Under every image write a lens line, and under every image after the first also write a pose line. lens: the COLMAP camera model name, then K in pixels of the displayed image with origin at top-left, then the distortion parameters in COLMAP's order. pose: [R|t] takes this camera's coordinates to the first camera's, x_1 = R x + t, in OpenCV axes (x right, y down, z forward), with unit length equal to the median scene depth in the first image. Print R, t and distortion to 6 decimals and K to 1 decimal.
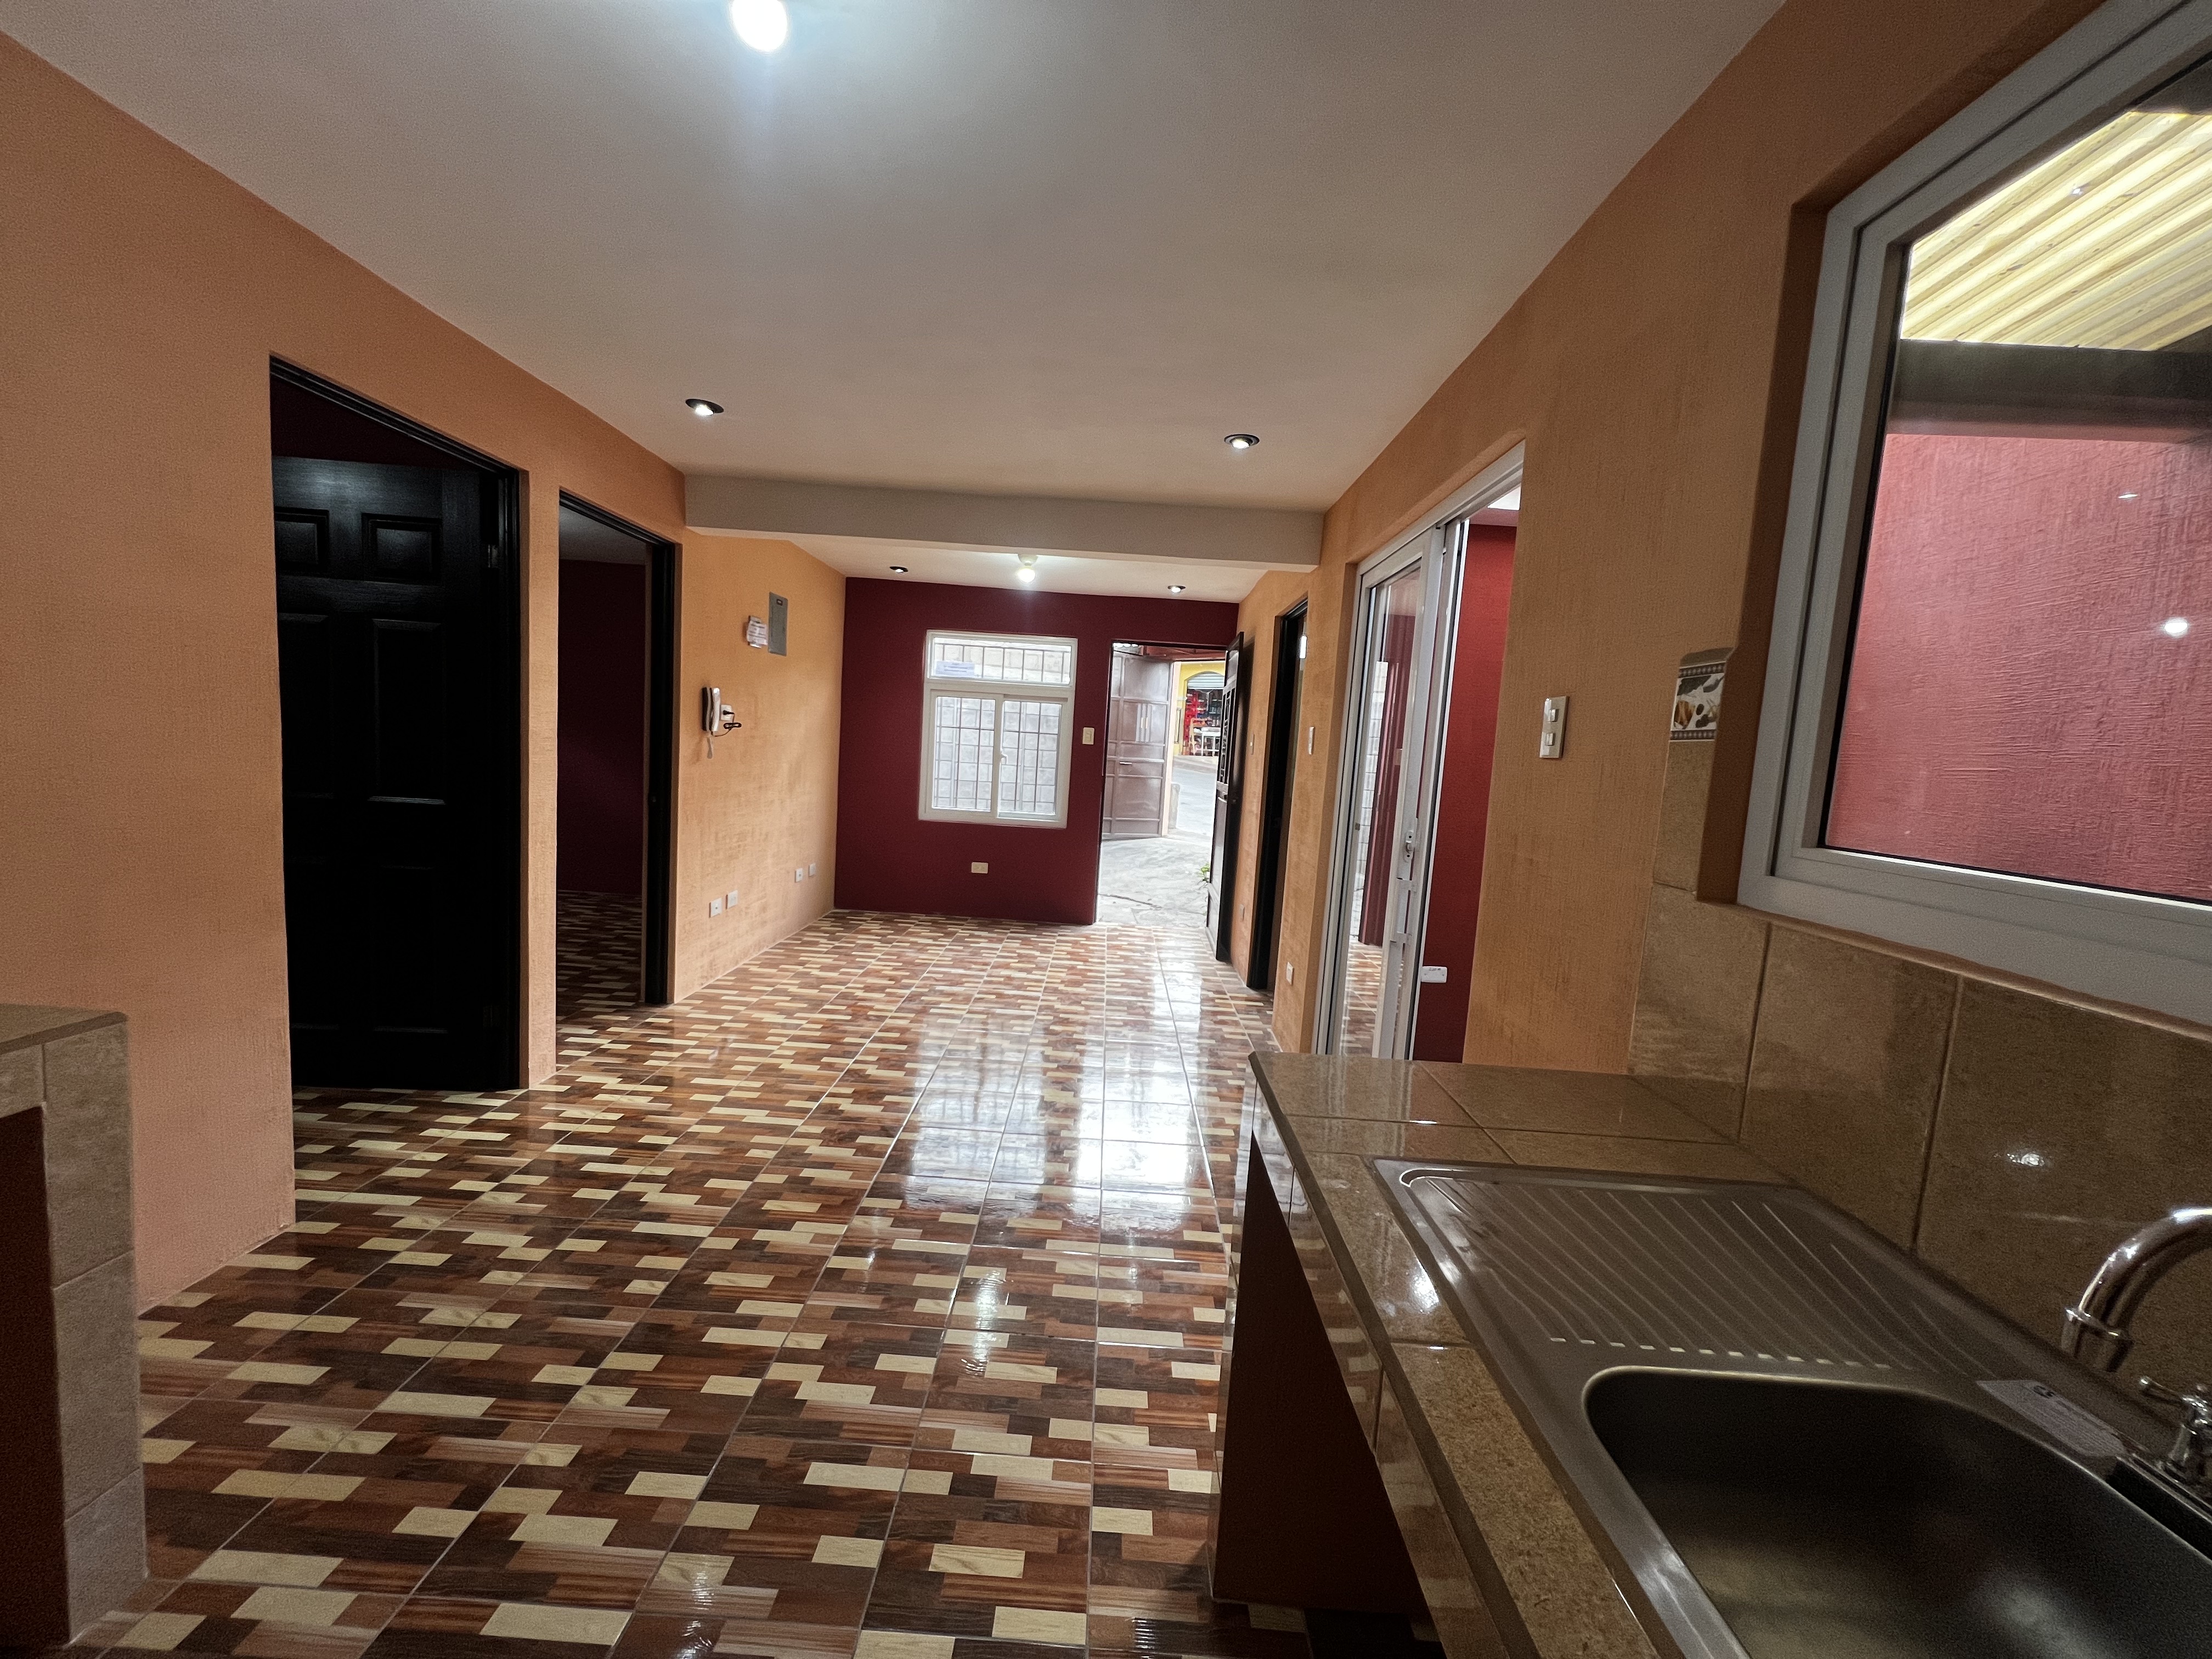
lens RADIAL K [[881.5, 0, 1102.6], [0, 881.5, 828.2], [0, 0, 1]] dist [0.000628, 0.000276]
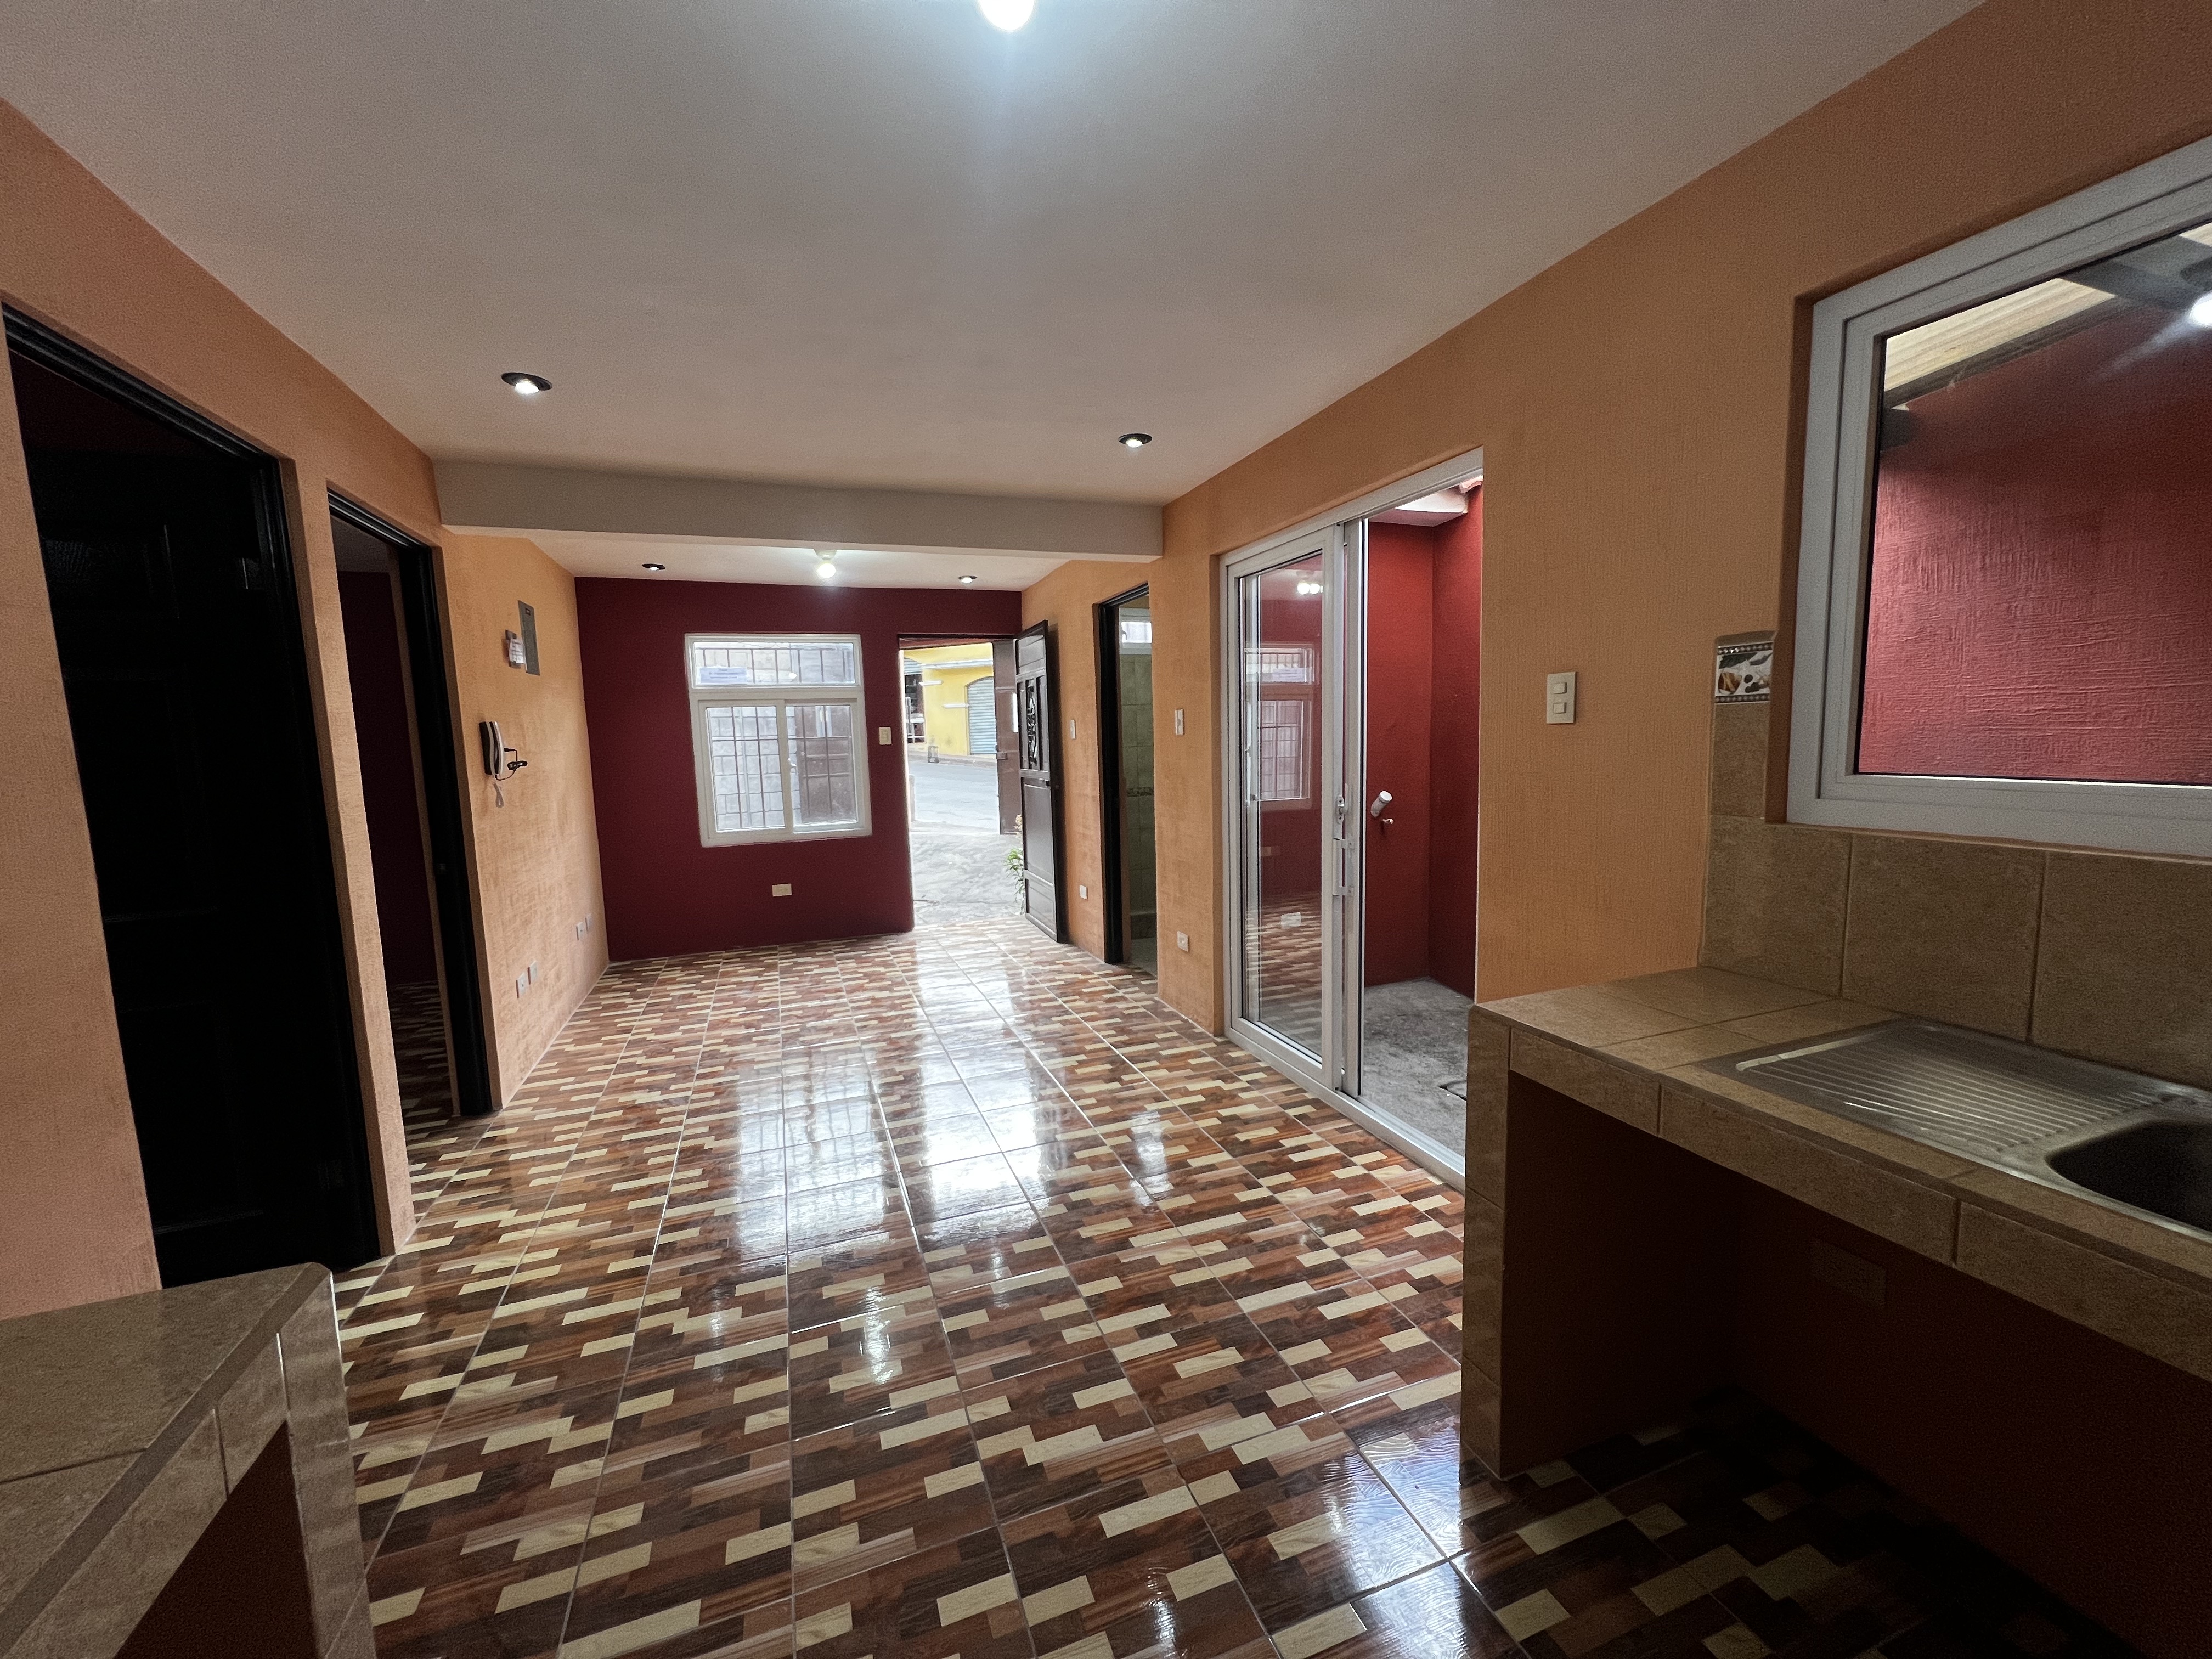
lens RADIAL K [[881.5, 0, 1102.6], [0, 881.5, 828.2], [0, 0, 1]] dist [0.000628, 0.000276]
pose [[0.929419, -0.129468, 0.345571, -0.291307], [0.122202, 0.991581, 0.042831, -0.036929], [-0.348206, 0.002421, 0.937415, 0.045370]]
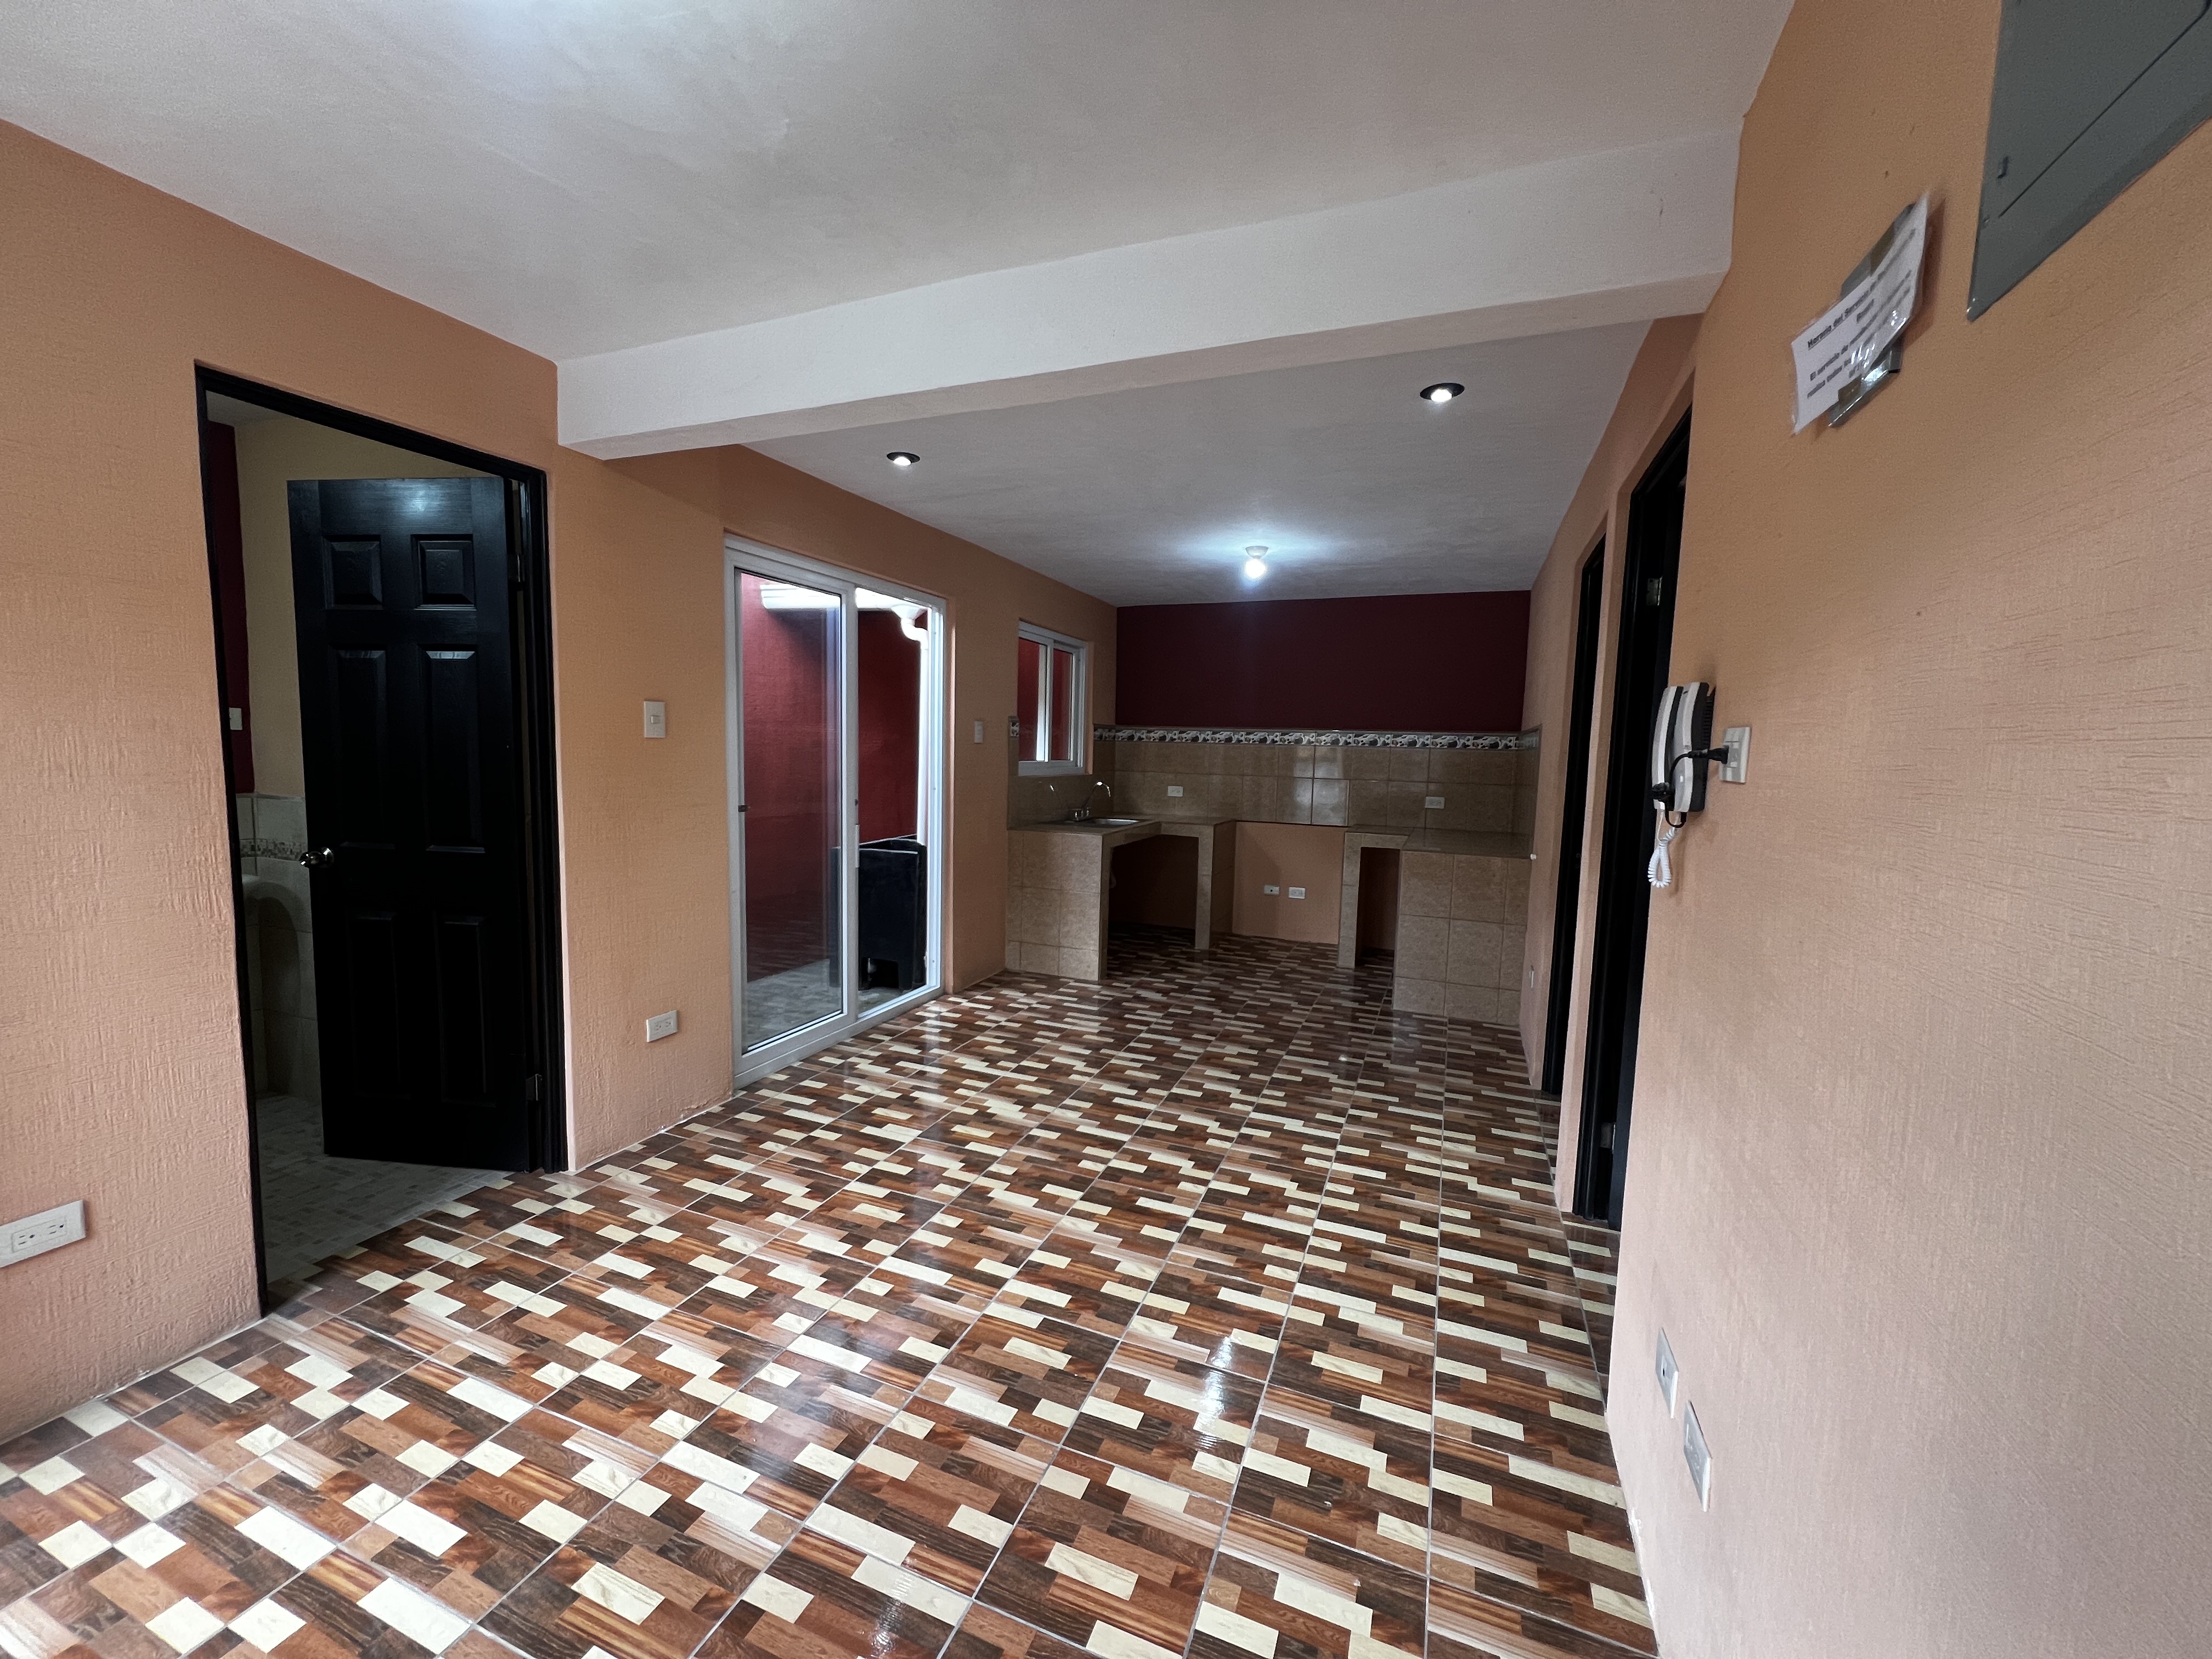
lens RADIAL K [[881.5, 0, 1102.6], [0, 881.5, 828.2], [0, 0, 1]] dist [0.000628, 0.000276]
pose [[-0.928033, -0.121682, 0.352063, -0.498087], [-0.051805, 0.978117, 0.201505, -0.226306], [-0.368878, 0.168764, -0.914028, 1.954492]]
